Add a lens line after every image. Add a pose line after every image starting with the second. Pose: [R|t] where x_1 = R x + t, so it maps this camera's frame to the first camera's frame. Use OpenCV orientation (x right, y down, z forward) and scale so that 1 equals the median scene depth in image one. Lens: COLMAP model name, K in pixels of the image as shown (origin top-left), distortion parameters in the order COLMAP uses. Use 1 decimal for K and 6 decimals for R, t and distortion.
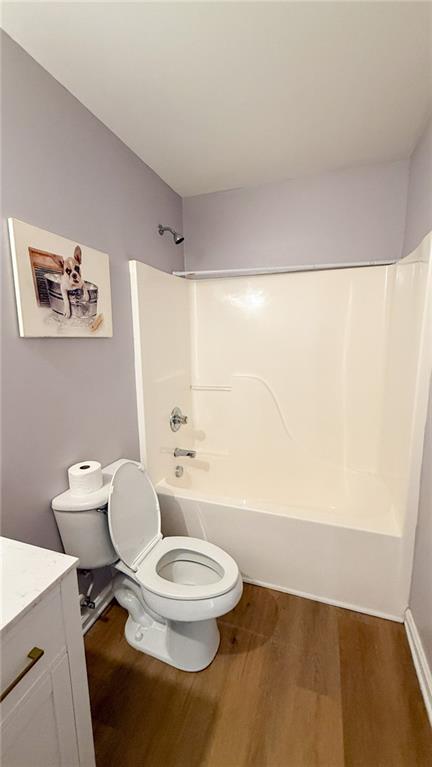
lens RADIAL K [[306.9, 0, 217.2], [0, 306.9, 380.6], [0, 0, 1]] dist [0.002233, -0.000044]
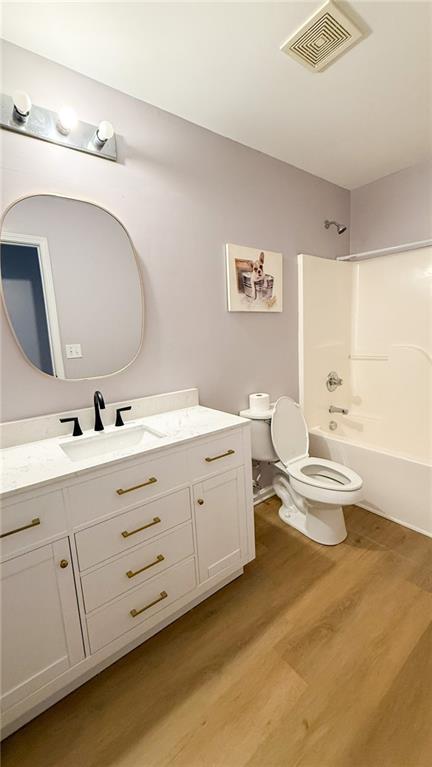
lens RADIAL K [[306.9, 0, 217.2], [0, 306.9, 380.6], [0, 0, 1]] dist [0.002233, -0.000044]
pose [[0.837474, 0.060087, -0.543163, 0.218505], [-0.043629, 0.998116, 0.043147, 0.140668], [0.544732, -0.012437, 0.838518, -0.397287]]
